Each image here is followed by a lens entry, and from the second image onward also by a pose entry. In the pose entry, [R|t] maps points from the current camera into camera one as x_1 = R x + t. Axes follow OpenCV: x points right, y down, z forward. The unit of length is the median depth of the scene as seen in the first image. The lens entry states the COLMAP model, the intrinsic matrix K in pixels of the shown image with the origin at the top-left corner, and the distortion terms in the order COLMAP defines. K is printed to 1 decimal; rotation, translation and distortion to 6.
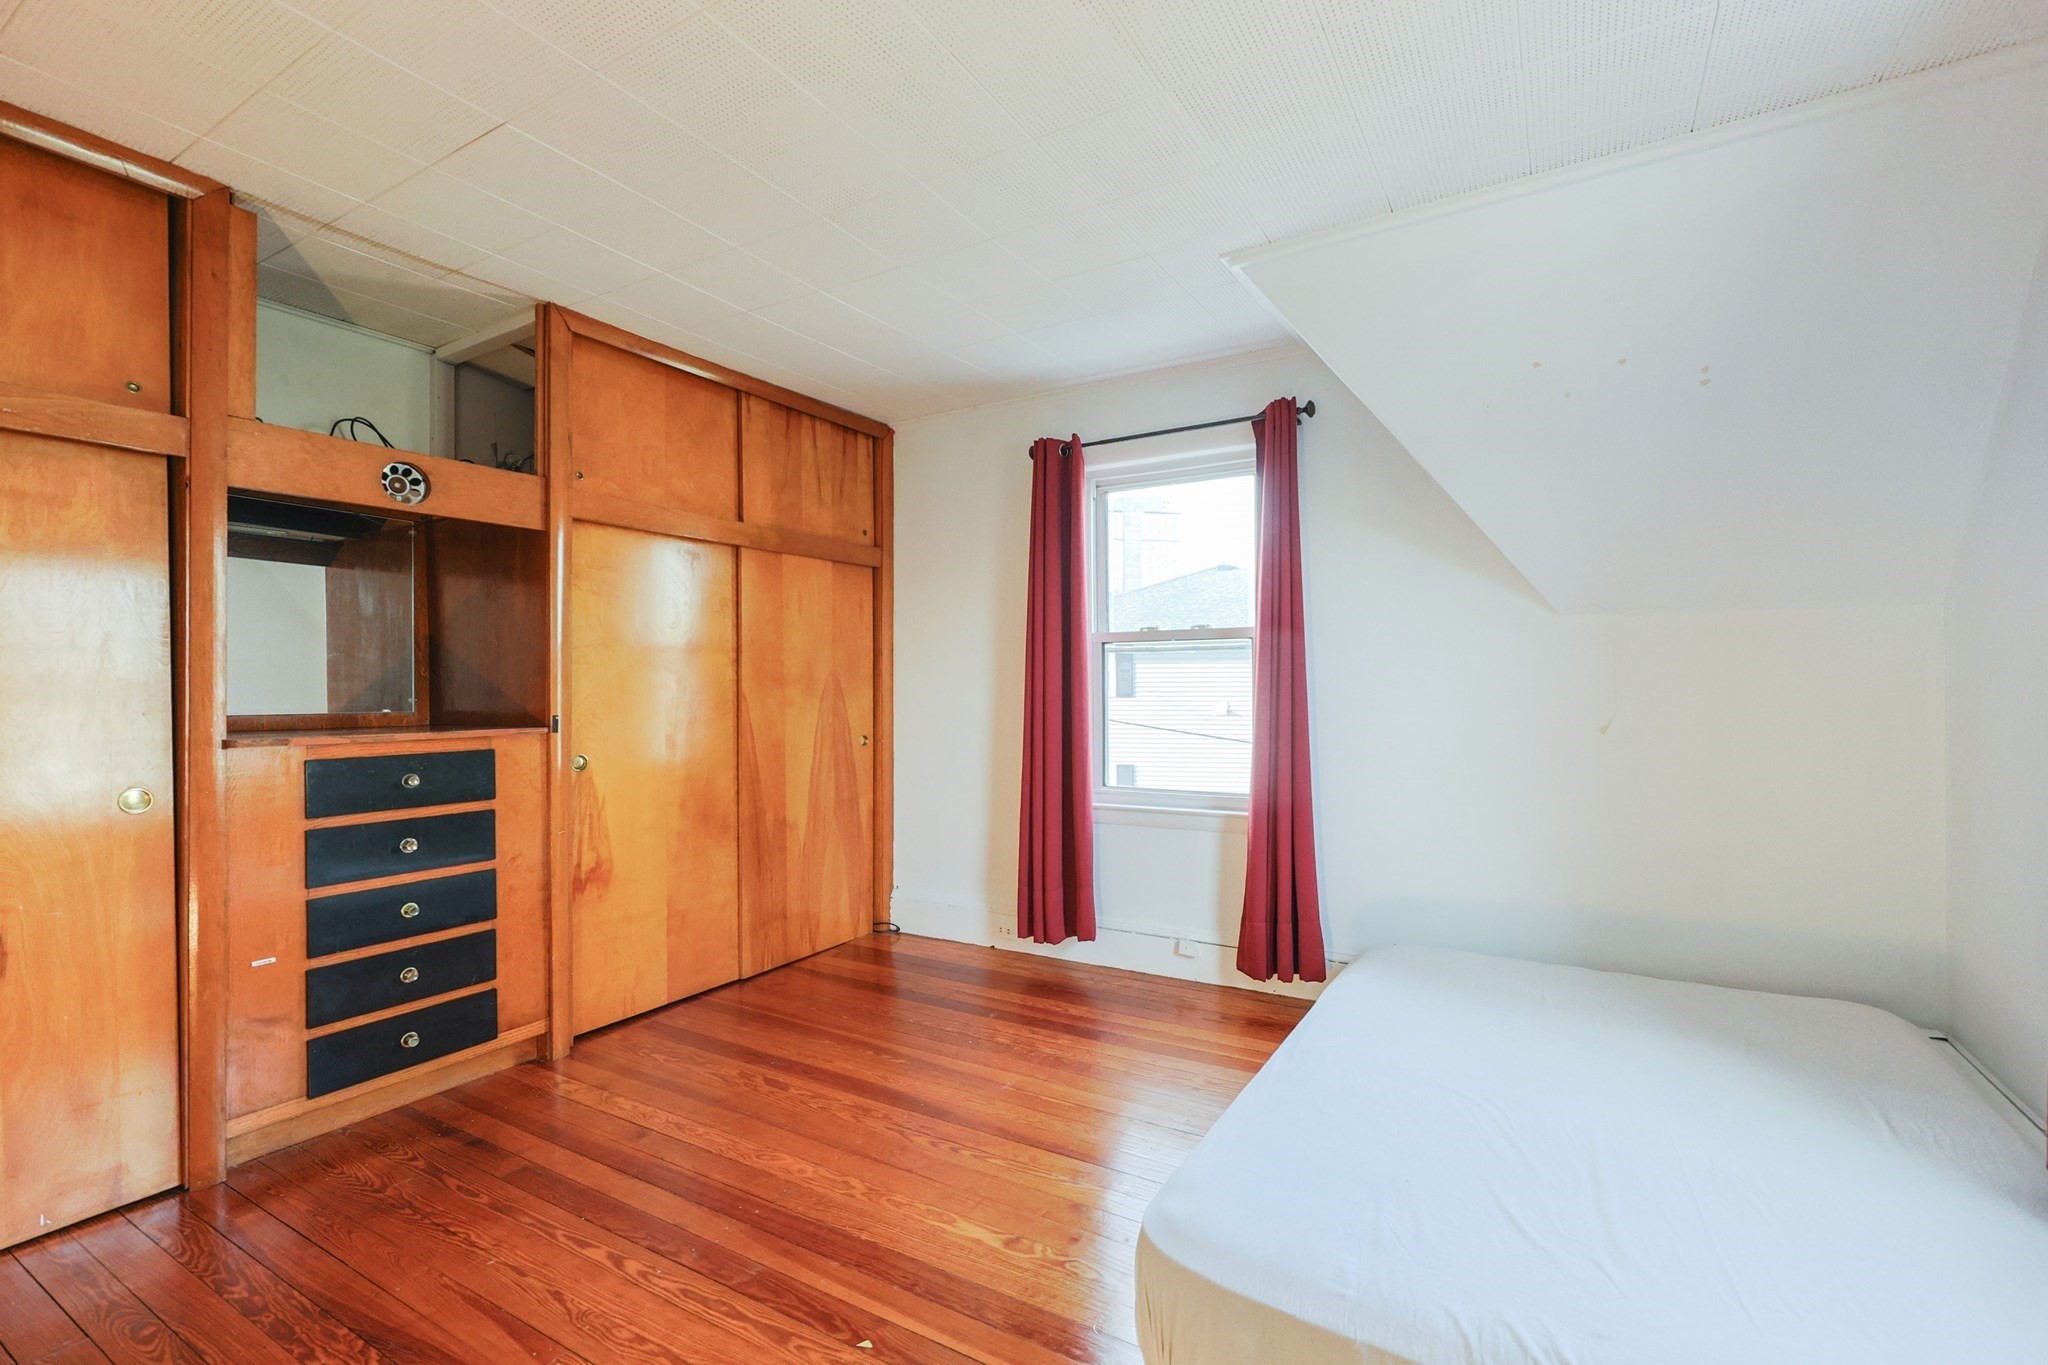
lens RADIAL K [[894.1, 0, 1055.8], [0, 894.1, 688.5], [0, 0, 1]] dist [0.003582, 0.000293]
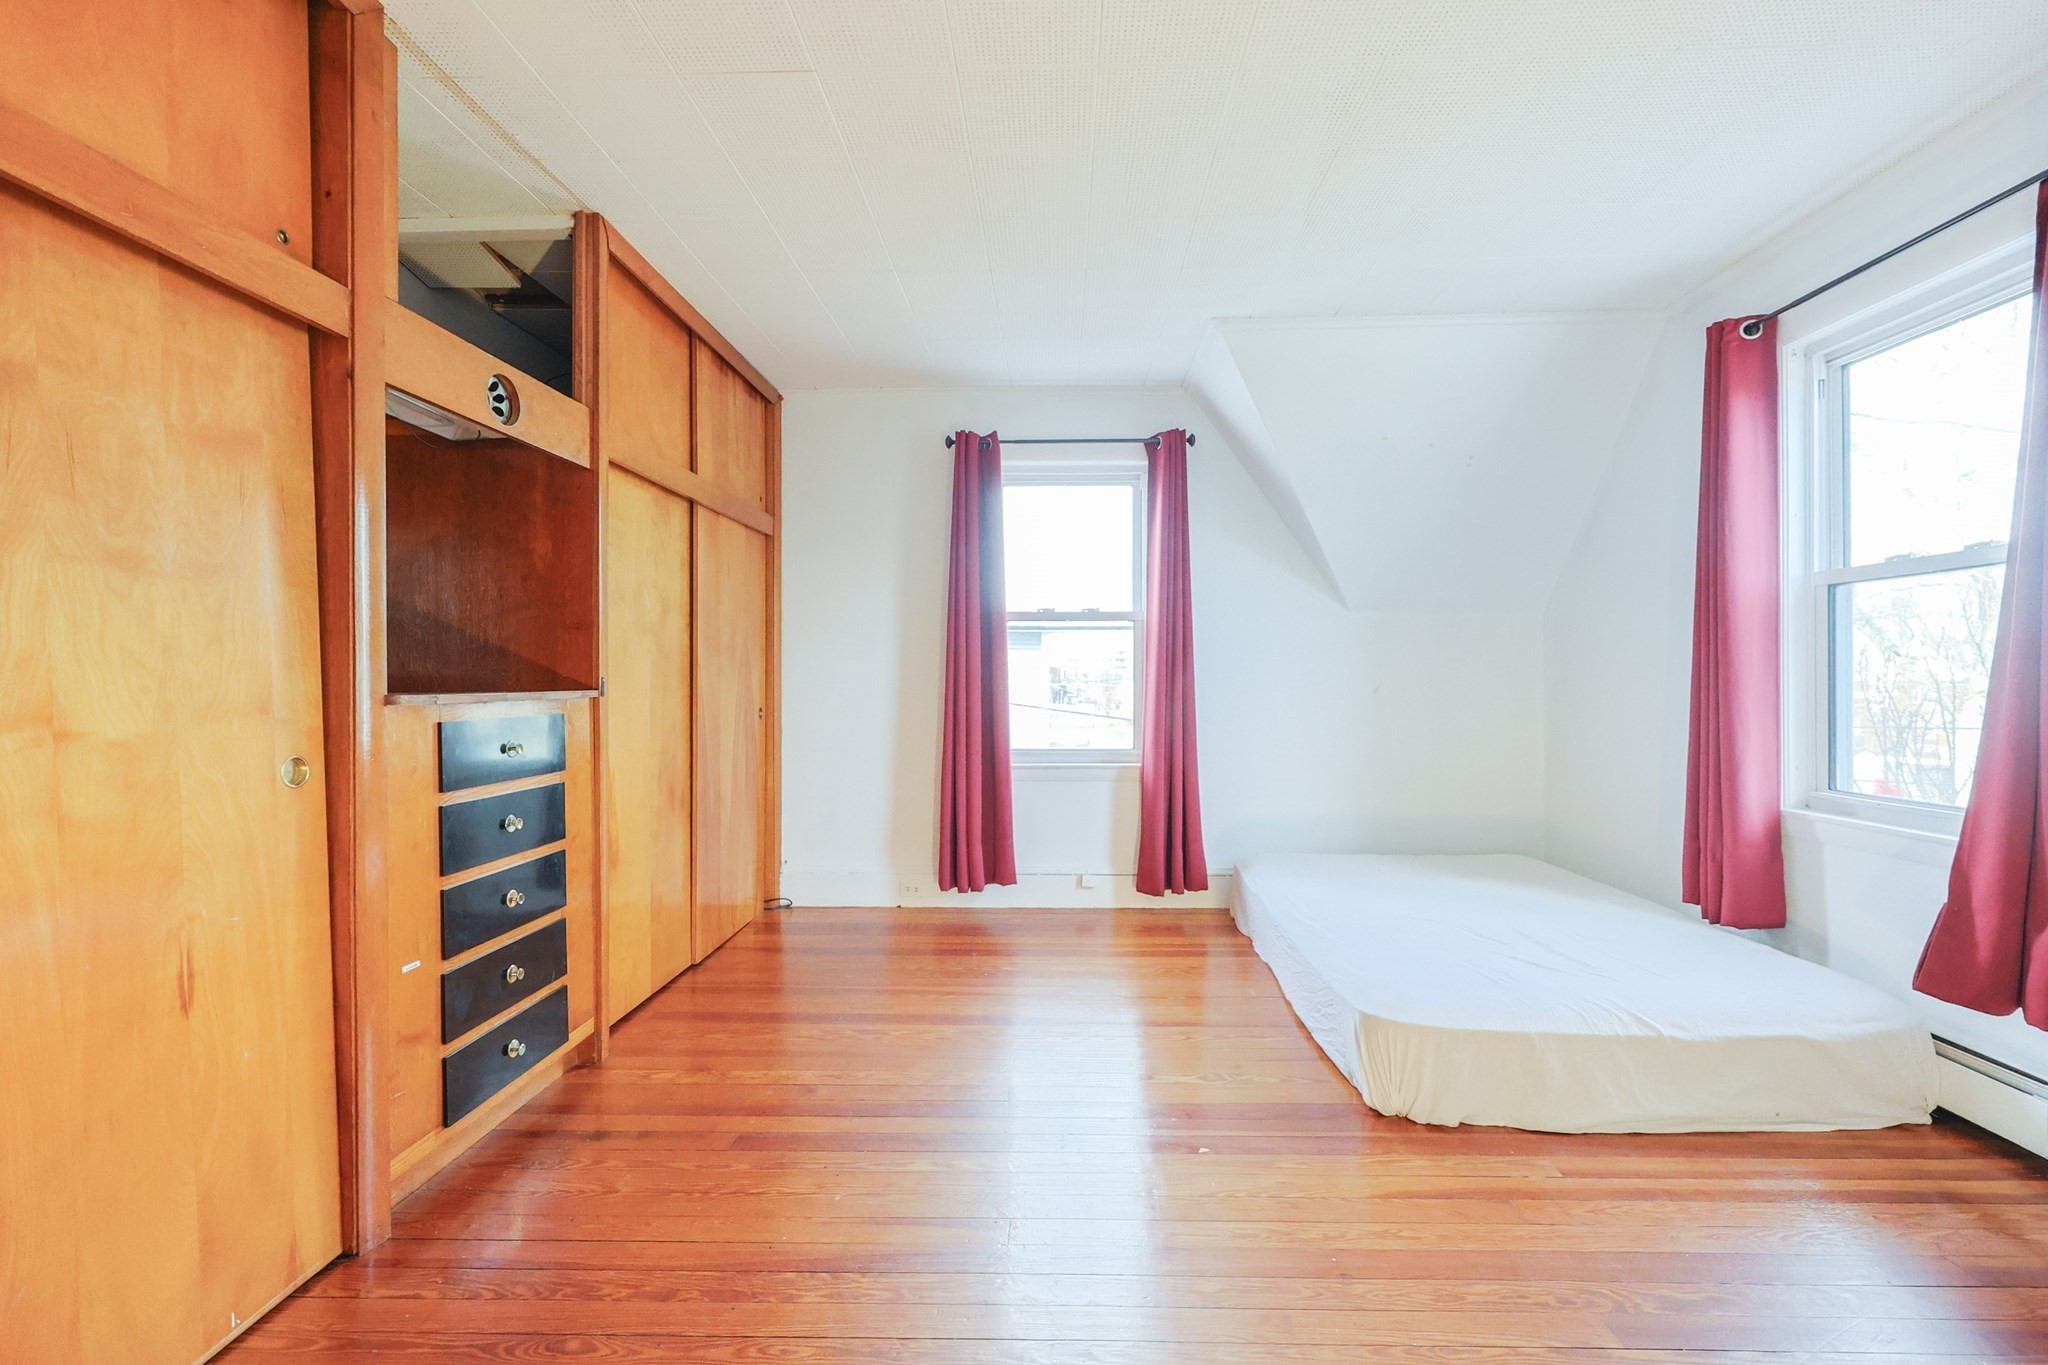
lens RADIAL K [[894.1, 0, 1055.8], [0, 894.1, 688.5], [0, 0, 1]] dist [0.003582, 0.000293]
pose [[0.868362, -0.002554, 0.495924, -0.490175], [-0.002130, 0.999958, 0.008879, 0.026079], [-0.495926, -0.008767, 0.868320, -0.002439]]
